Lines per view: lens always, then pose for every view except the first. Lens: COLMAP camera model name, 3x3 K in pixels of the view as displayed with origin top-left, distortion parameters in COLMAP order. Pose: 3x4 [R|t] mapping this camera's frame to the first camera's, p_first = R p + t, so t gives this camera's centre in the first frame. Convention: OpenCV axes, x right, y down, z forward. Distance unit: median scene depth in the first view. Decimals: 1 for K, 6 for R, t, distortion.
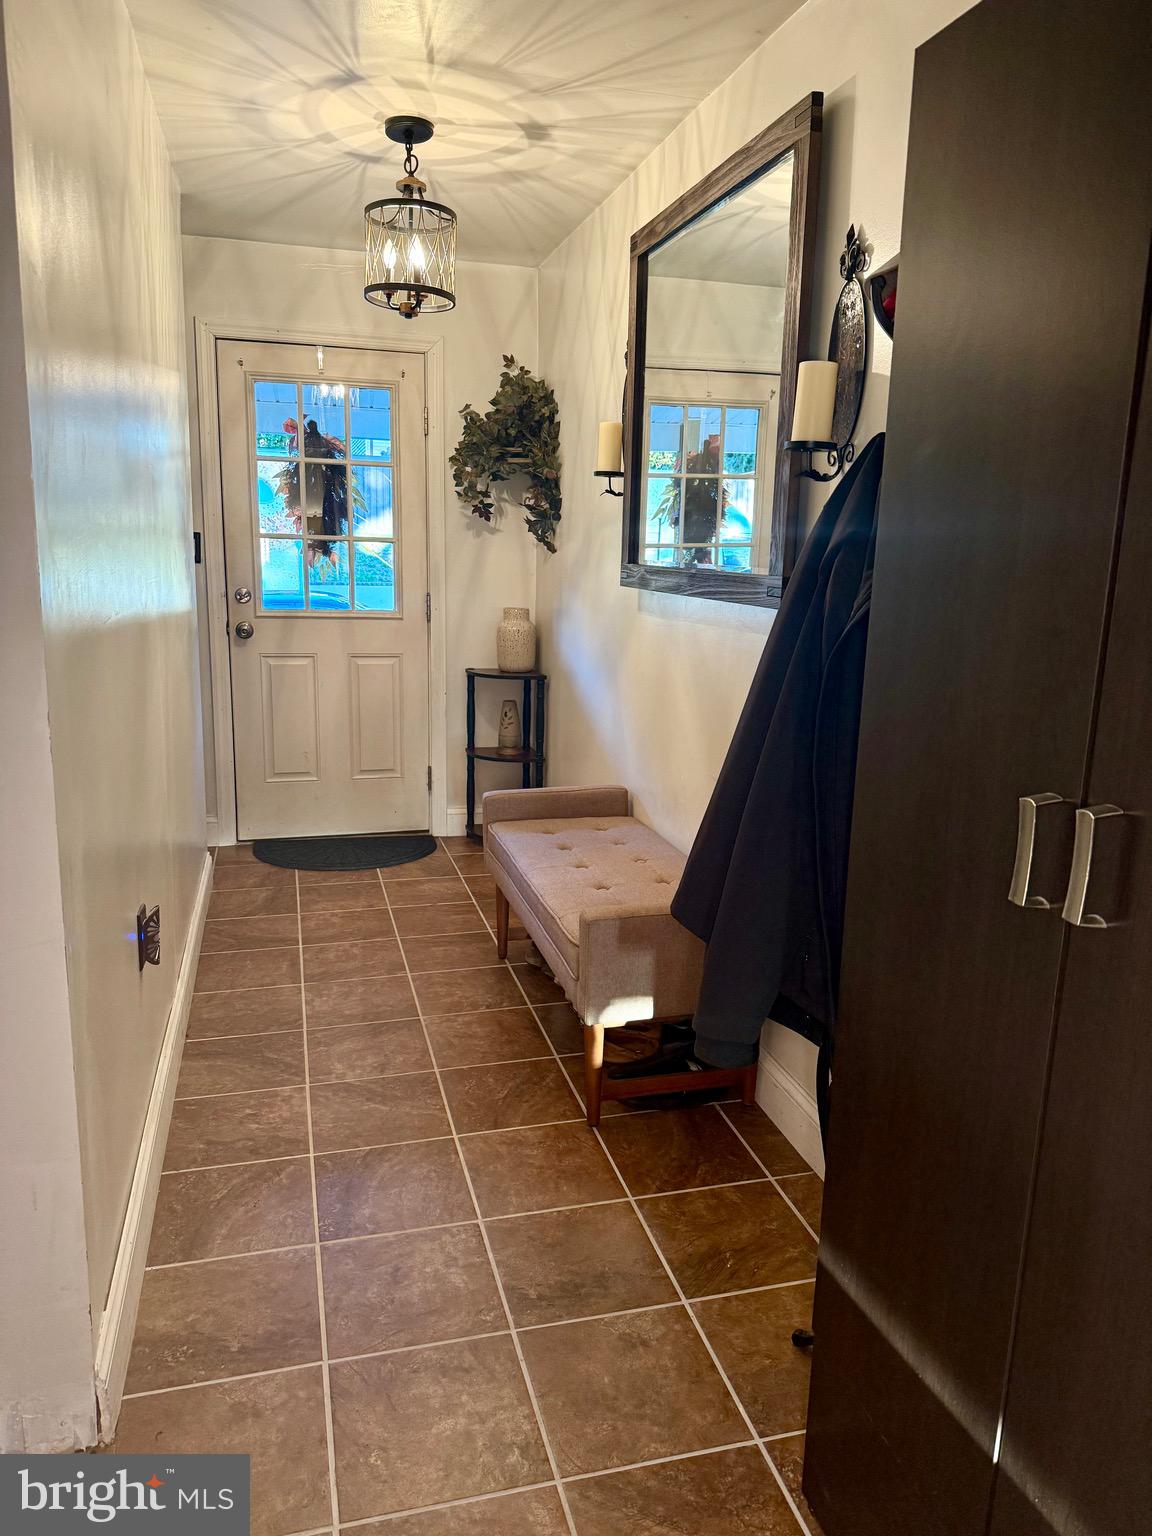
lens RADIAL K [[1085.9, 0, 576.8], [0, 1085.9, 771.6], [0, 0, 1]] dist [0.007197, -0.024418]
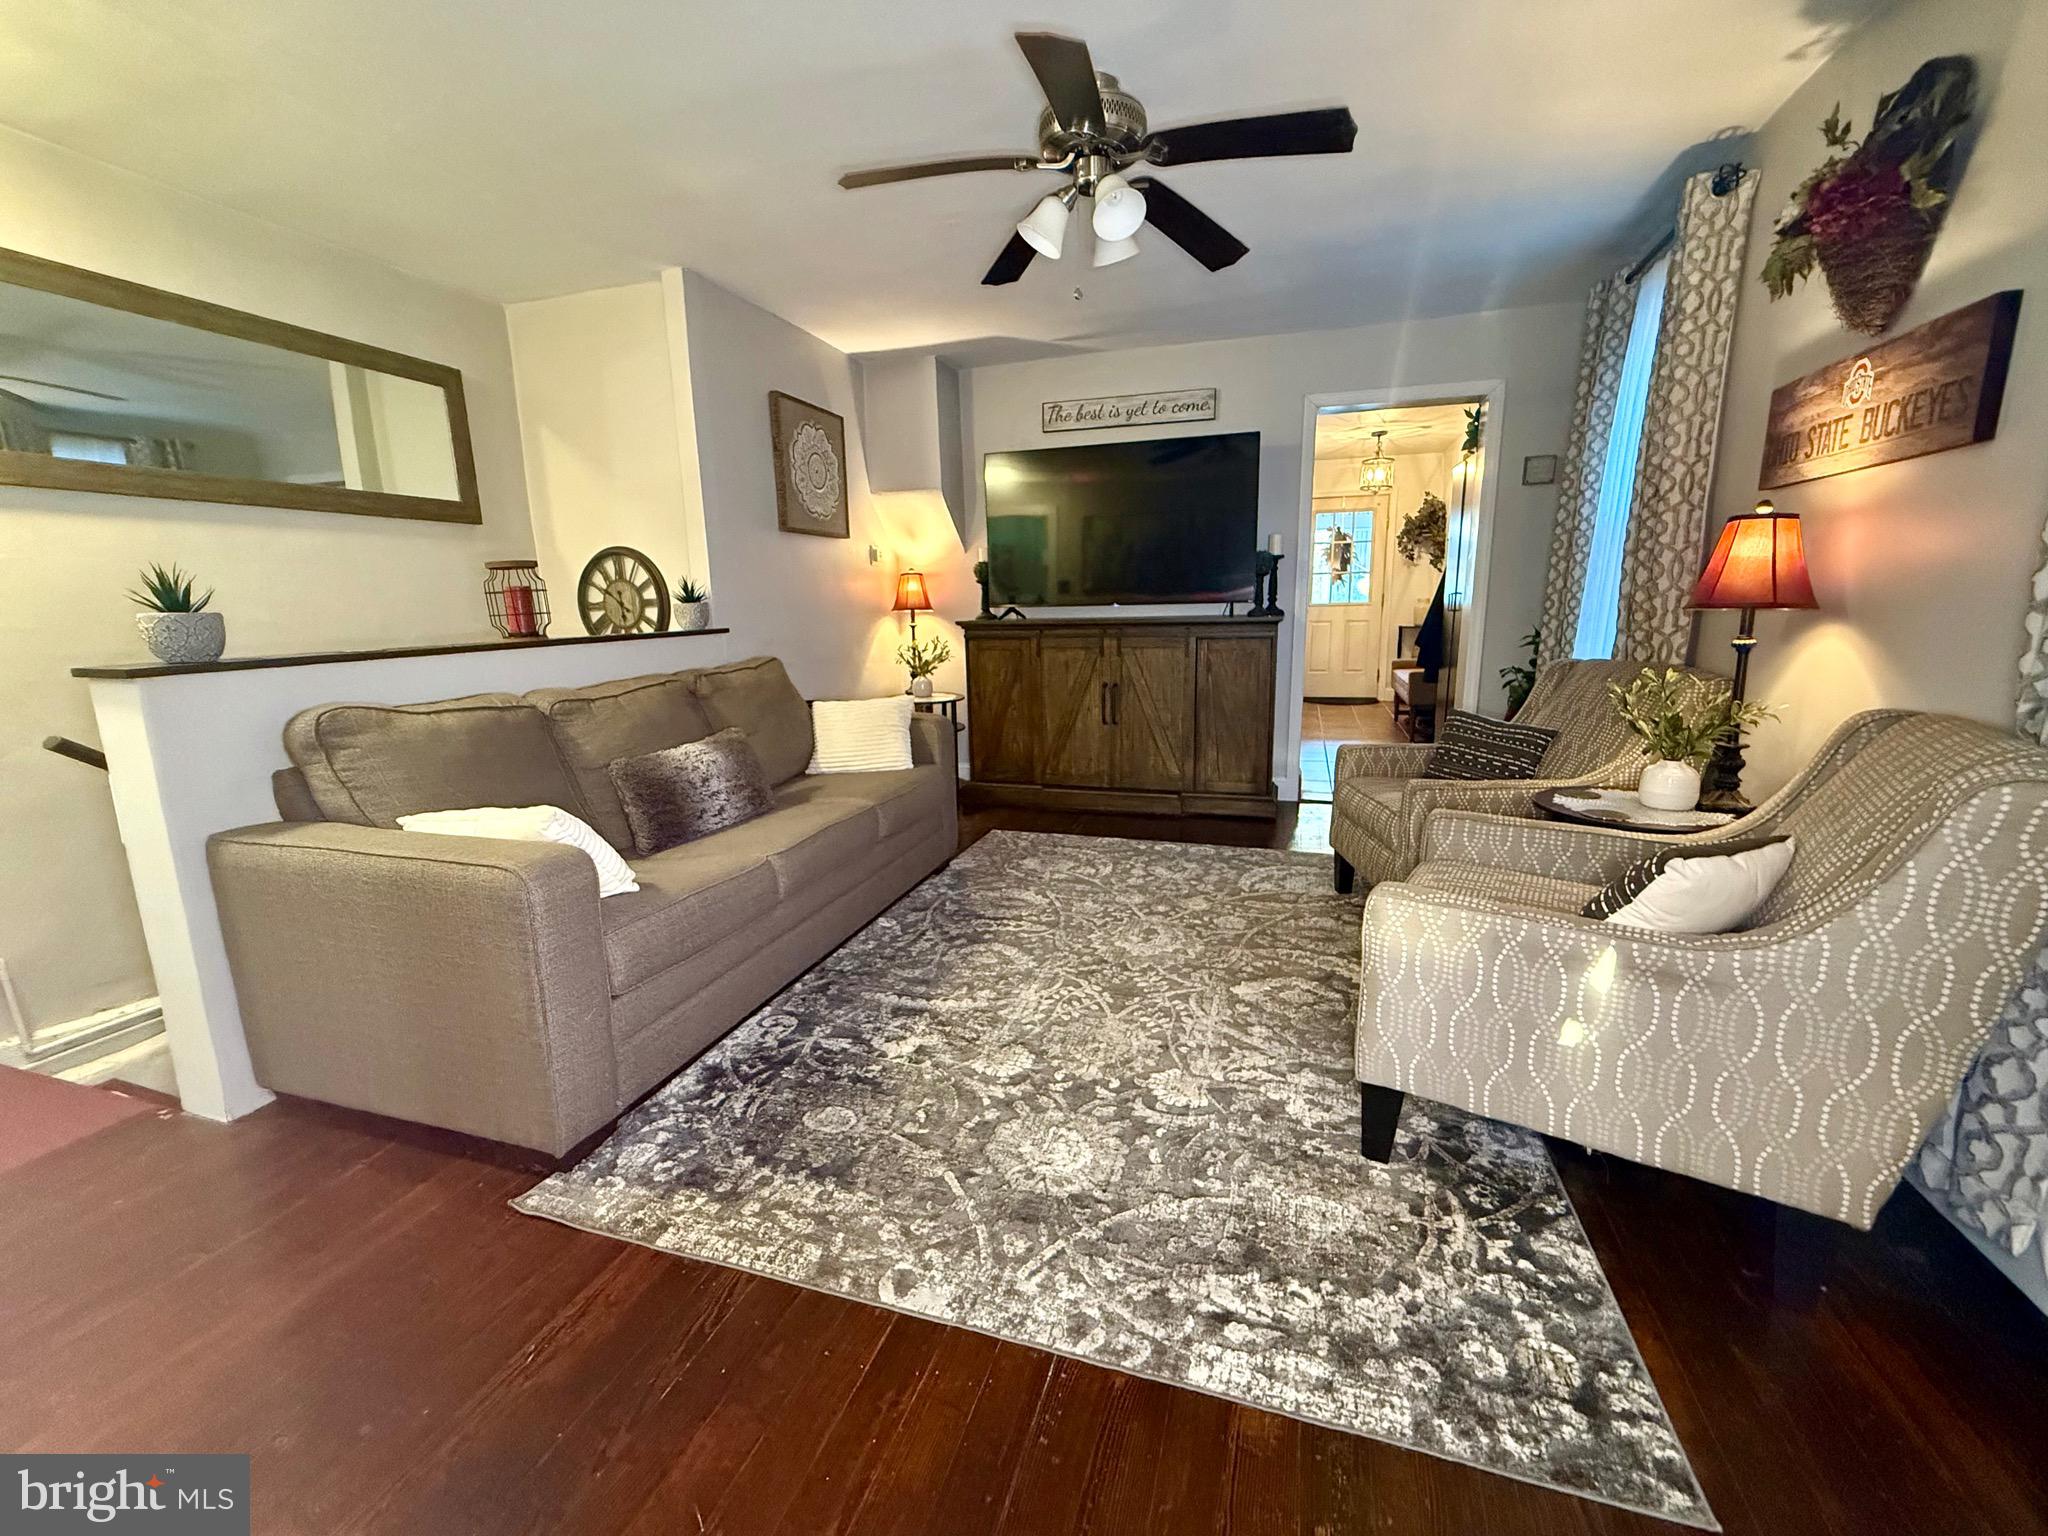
lens RADIAL K [[825.7, 0, 1019.3], [0, 825.7, 769.0], [0, 0, 1]] dist [0.002906, 0.000284]
pose [[0.833995, 0.064251, -0.548018, 0.219853], [-0.077577, 0.996986, -0.001170, 0.290092], [0.546291, 0.043490, 0.836466, -0.961261]]
